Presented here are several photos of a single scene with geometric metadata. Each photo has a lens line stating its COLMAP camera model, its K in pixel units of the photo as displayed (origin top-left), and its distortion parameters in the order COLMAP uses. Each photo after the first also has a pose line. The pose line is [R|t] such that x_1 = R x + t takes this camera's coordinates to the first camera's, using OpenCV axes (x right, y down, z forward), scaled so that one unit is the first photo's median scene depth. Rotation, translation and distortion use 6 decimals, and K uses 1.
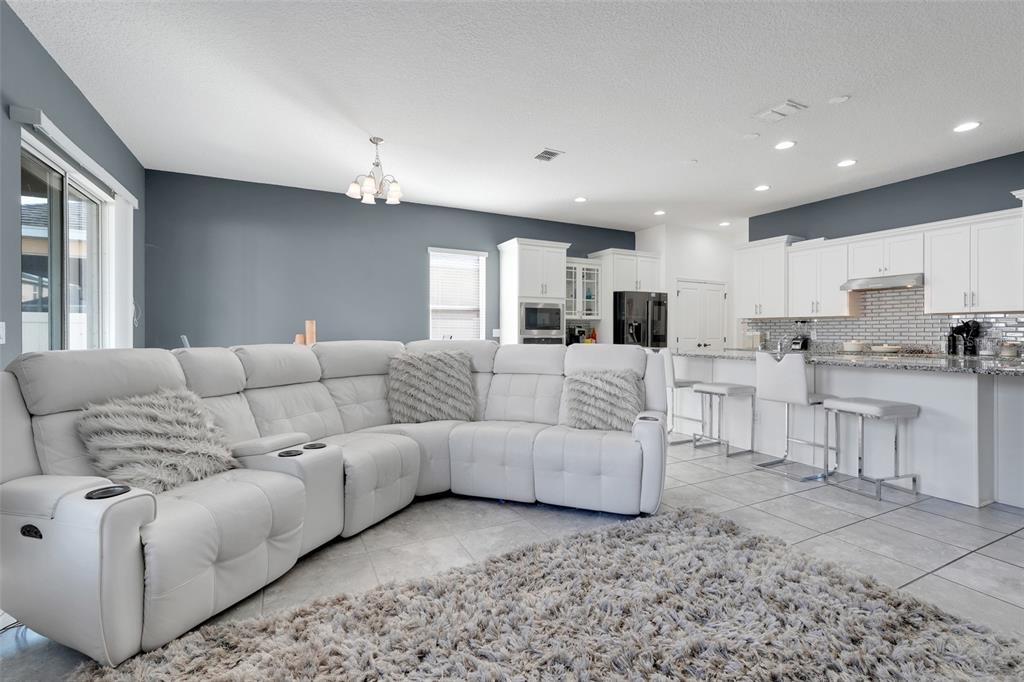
lens RADIAL K [[454.1, 0, 513.8], [0, 454.1, 341.0], [0, 0, 1]] dist [0.002912, 0.000354]
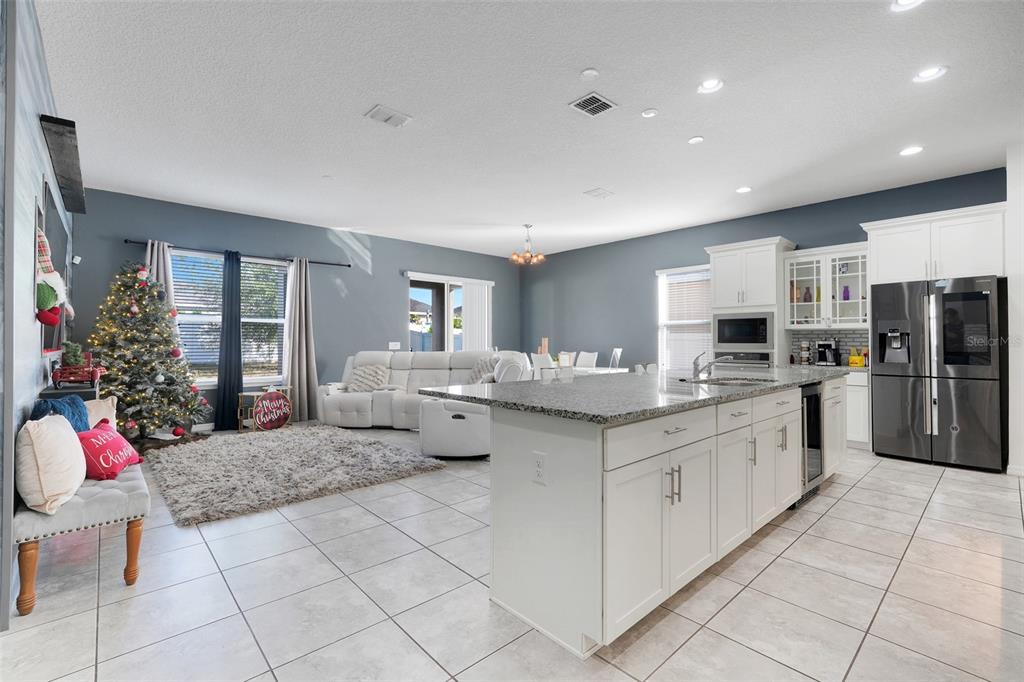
lens RADIAL K [[454.1, 0, 510.2], [0, 454.1, 338.5], [0, 0, 1]] dist [0.002912, 0.000354]
pose [[0.273077, -0.007259, -0.961965, 0.786891], [-0.018526, 0.999746, -0.012804, -0.014184], [0.961814, 0.021318, 0.272873, 0.329352]]
